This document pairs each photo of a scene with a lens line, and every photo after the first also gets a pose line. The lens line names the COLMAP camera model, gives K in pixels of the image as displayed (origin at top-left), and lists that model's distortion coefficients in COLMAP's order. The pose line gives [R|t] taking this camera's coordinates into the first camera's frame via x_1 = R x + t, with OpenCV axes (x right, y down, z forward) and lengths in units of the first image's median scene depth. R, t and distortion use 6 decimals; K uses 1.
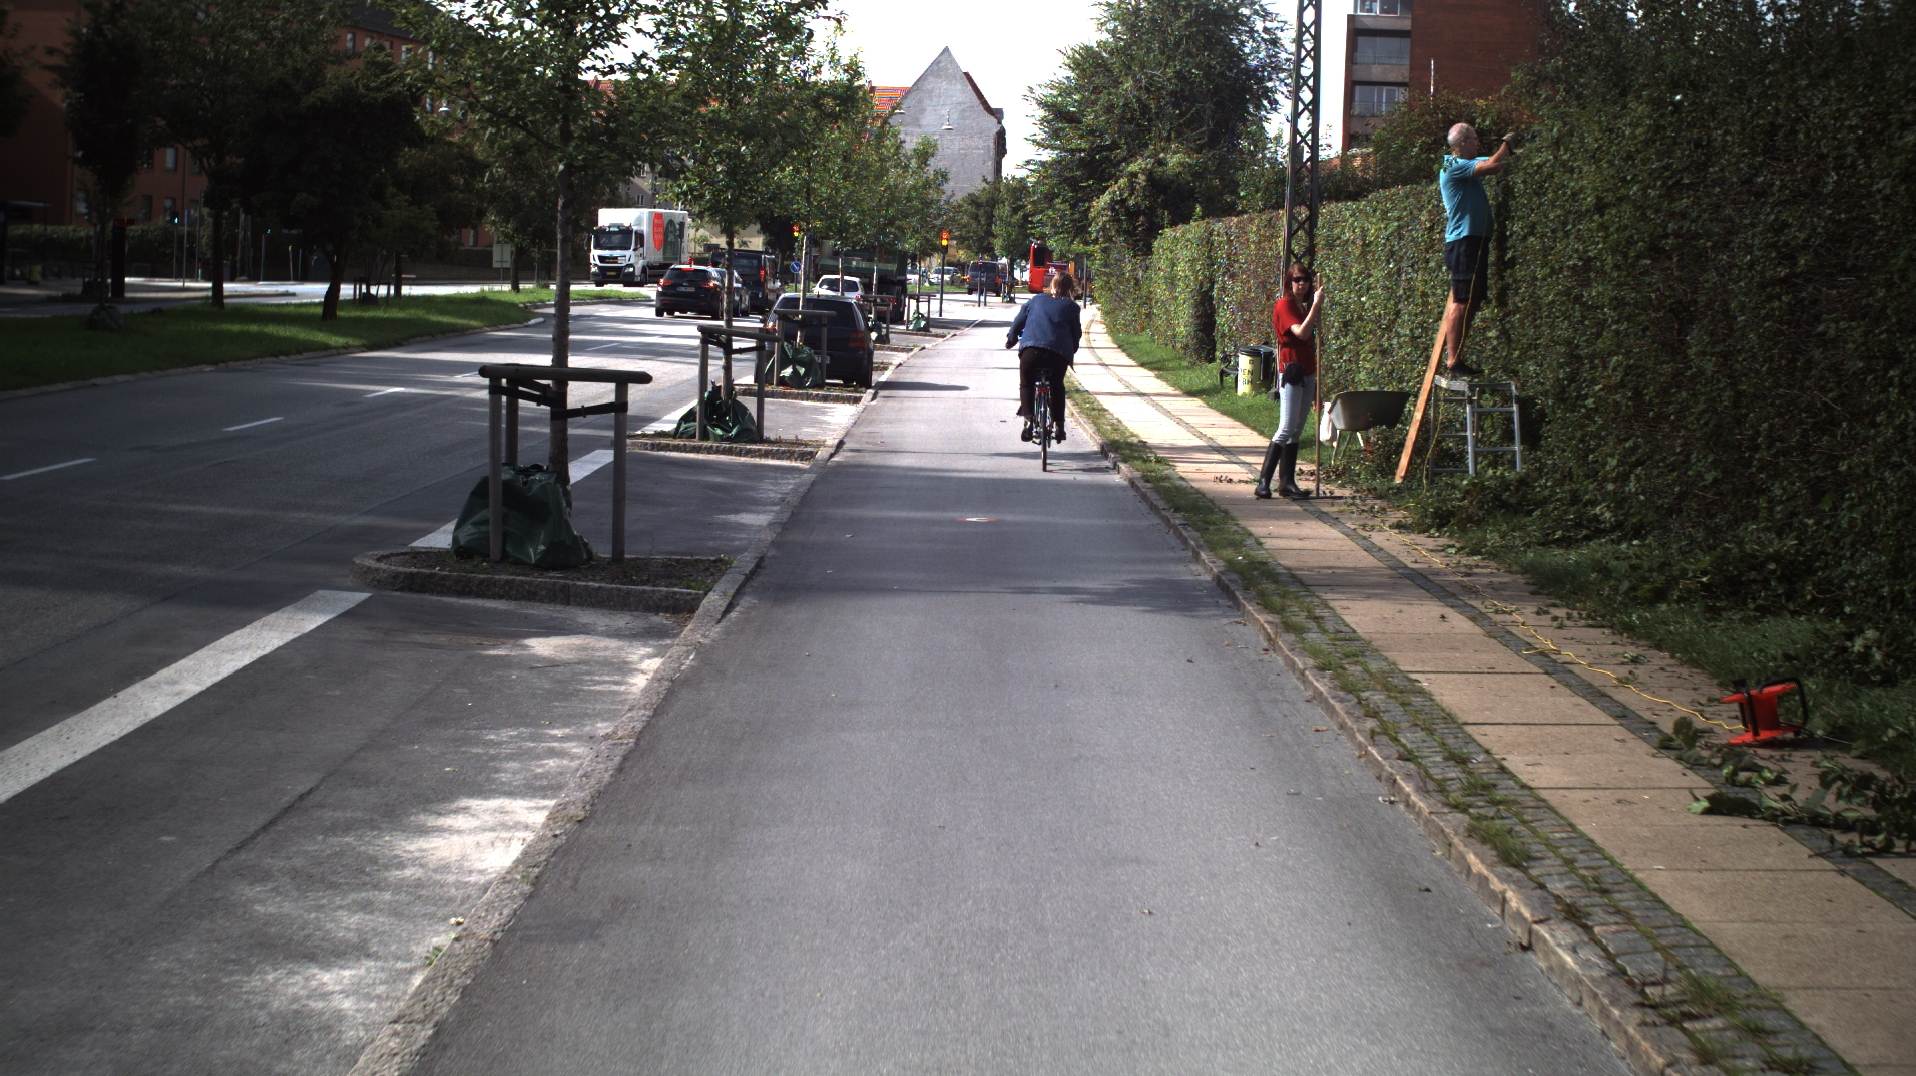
lens RADIAL K [[3237.2, 0, 958.0], [0, 3237.2, 538.0], [0, 0, 1]] dist [-0.263603, 0.311583]
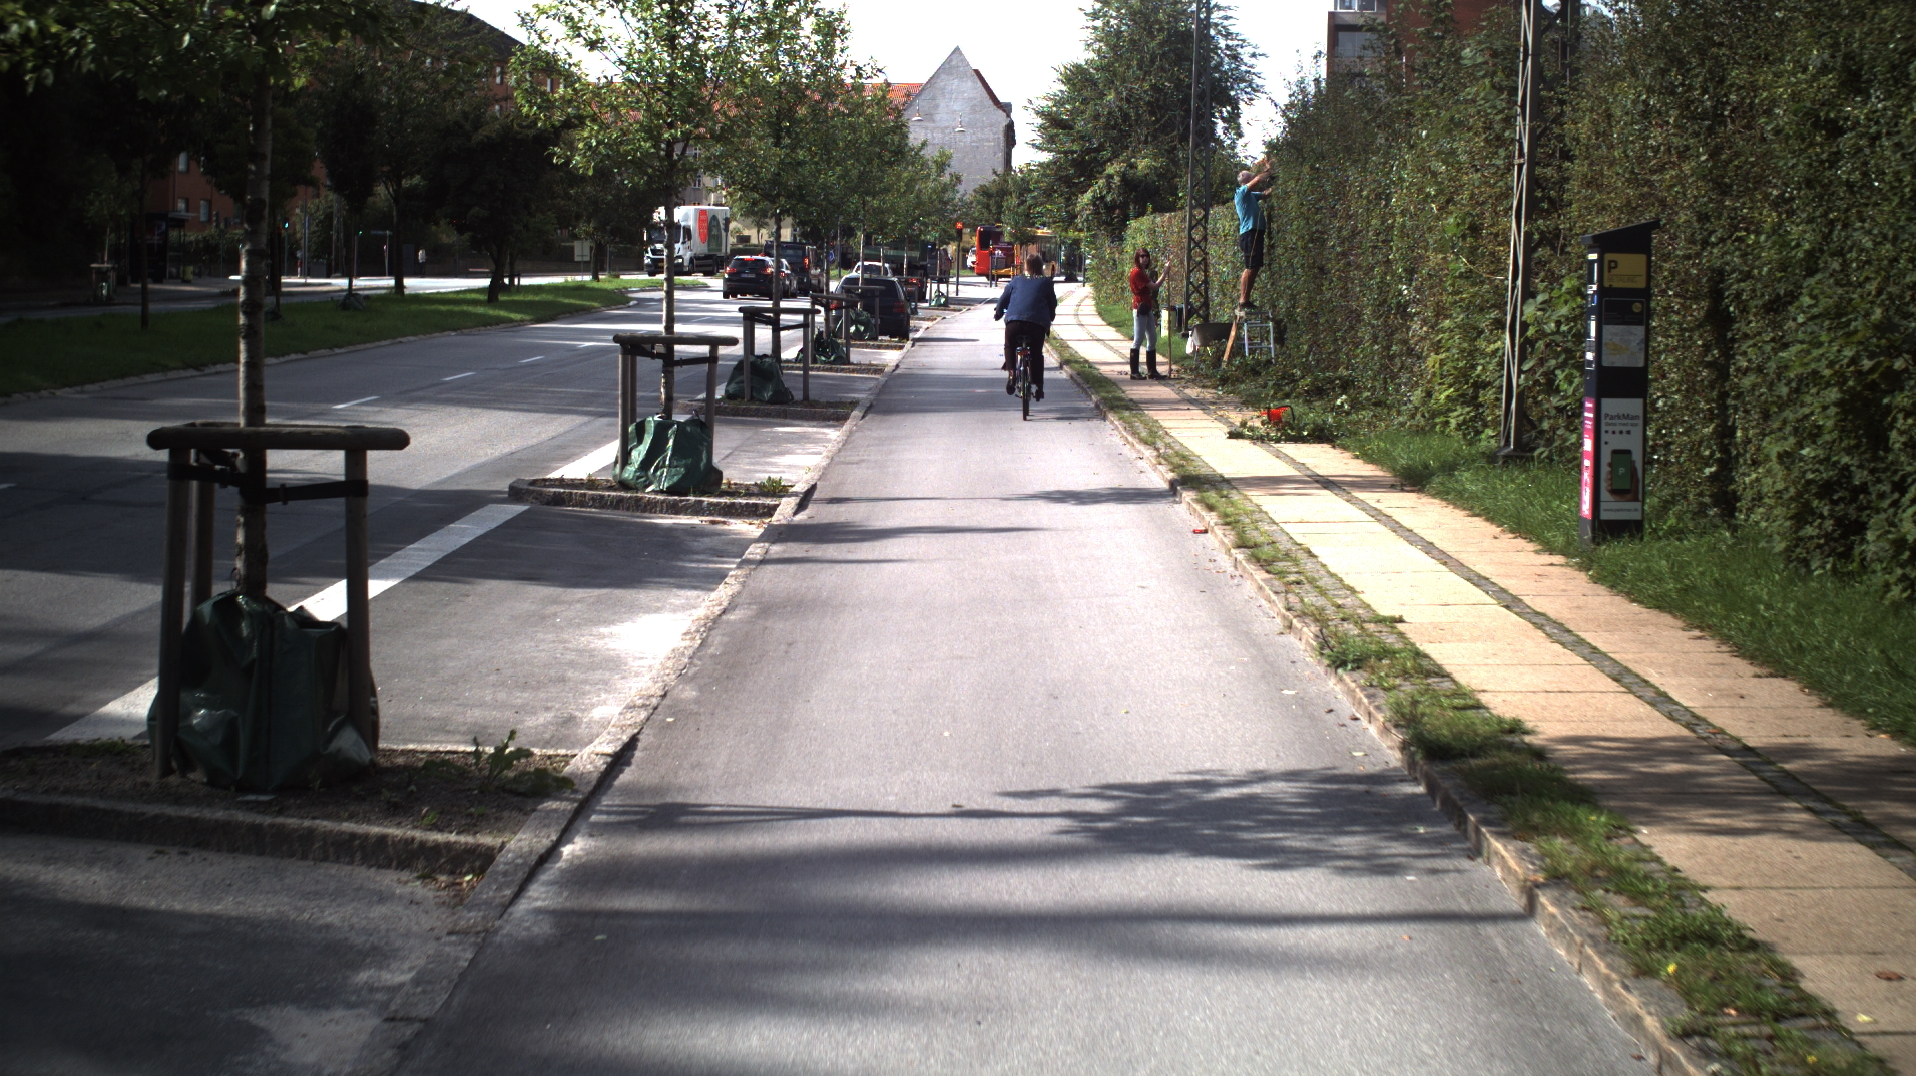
lens RADIAL K [[3237.2, 0, 958.0], [0, 3237.2, 538.0], [0, 0, 1]] dist [-0.263603, 0.311583]
pose [[0.999799, -0.019078, -0.006218, 0.000761], [0.019106, 0.999807, 0.004510, 0.020156], [0.006131, -0.004628, 0.999970, -0.245645]]
